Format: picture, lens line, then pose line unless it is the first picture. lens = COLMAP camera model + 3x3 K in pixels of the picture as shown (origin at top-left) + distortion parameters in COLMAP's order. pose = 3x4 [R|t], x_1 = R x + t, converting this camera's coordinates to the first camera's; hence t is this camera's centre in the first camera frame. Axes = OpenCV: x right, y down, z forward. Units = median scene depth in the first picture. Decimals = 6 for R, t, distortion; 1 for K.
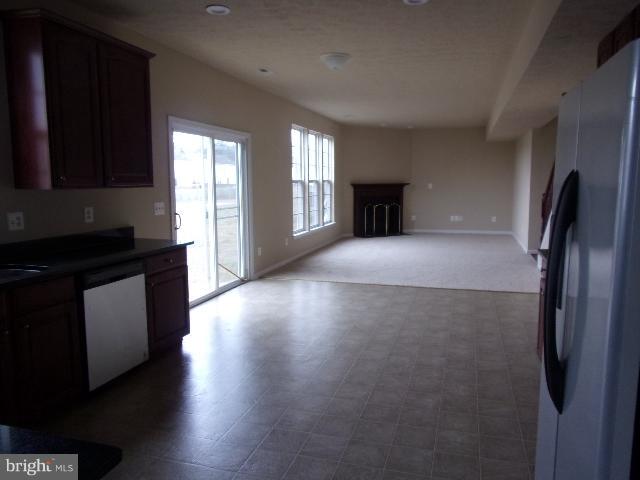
lens RADIAL K [[475.9, 0, 320.0], [0, 475.9, 240.0], [0, 0, 1]] dist [0.034984, 0.001336]
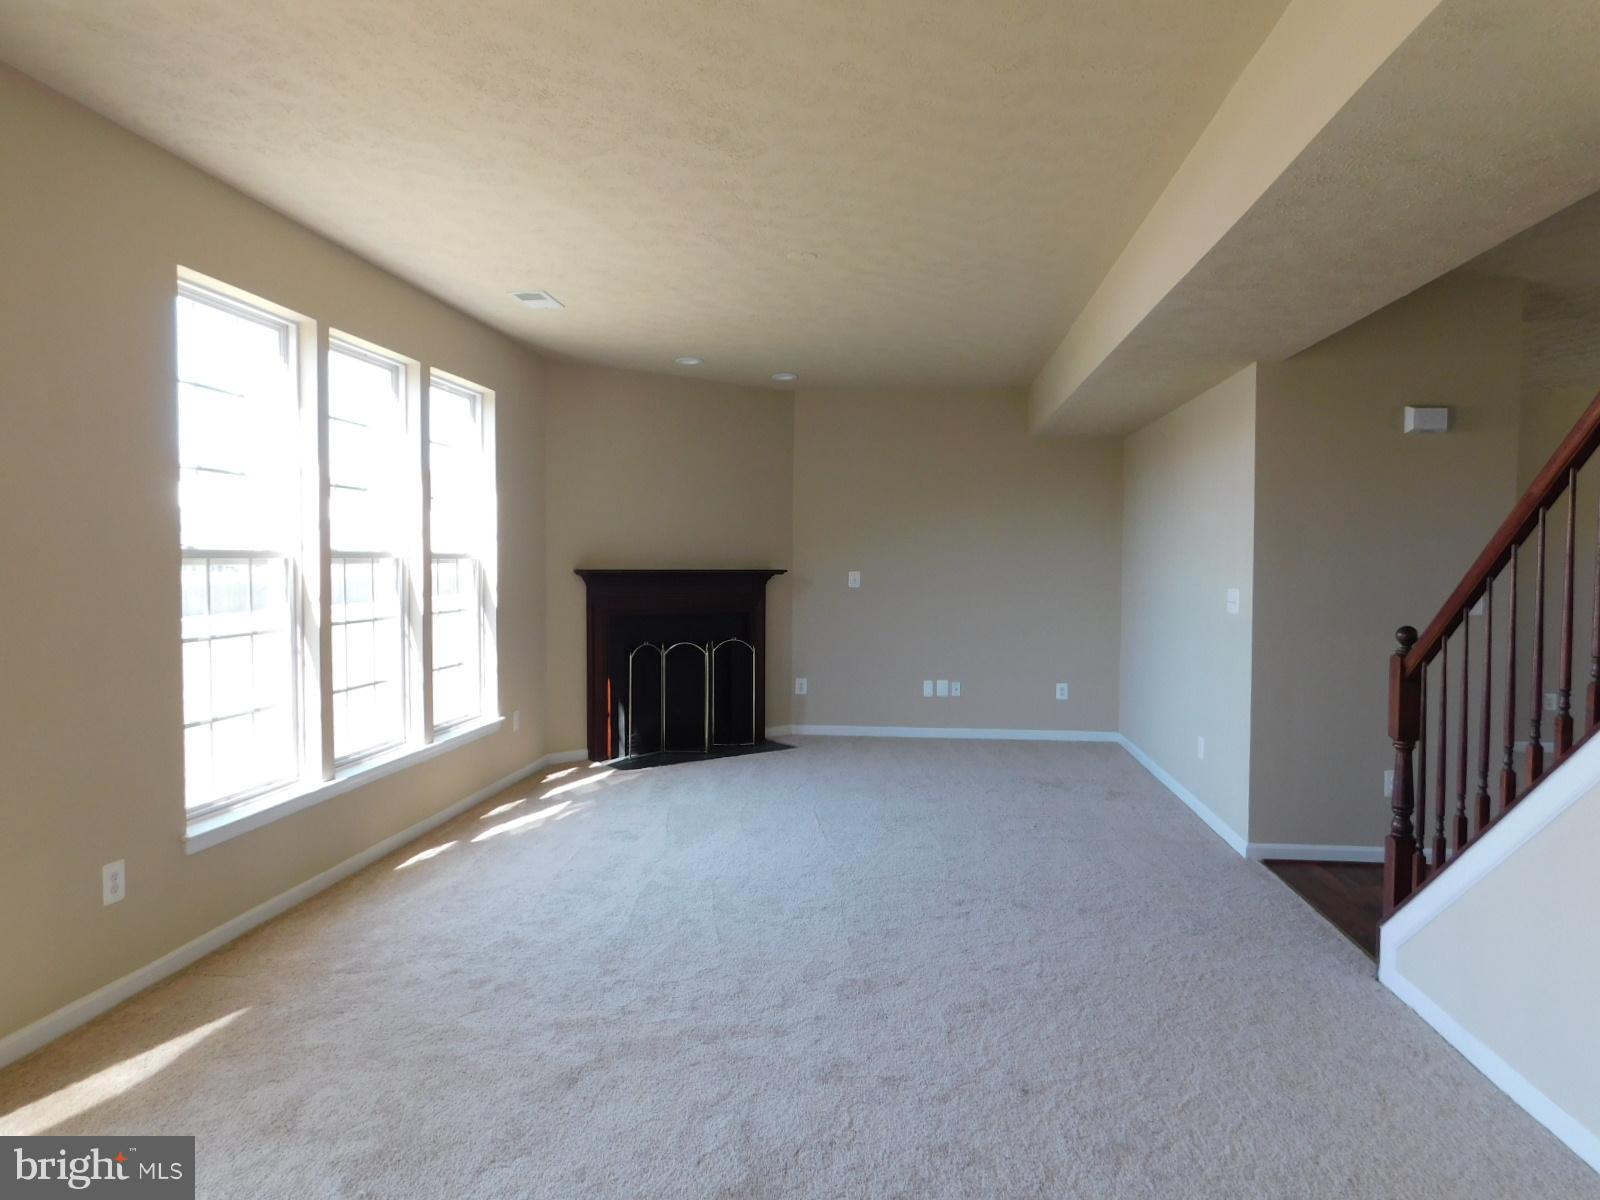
lens RADIAL K [[1074.6, 0, 800.0], [0, 1074.6, 600.0], [0, 0, 1]] dist [-0.067592, 0.066996]
pose [[0.983038, 0.002000, 0.183391, 0.077333], [0.014042, 0.996184, -0.086138, -0.044610], [-0.182863, 0.087252, 0.979259, 0.362692]]
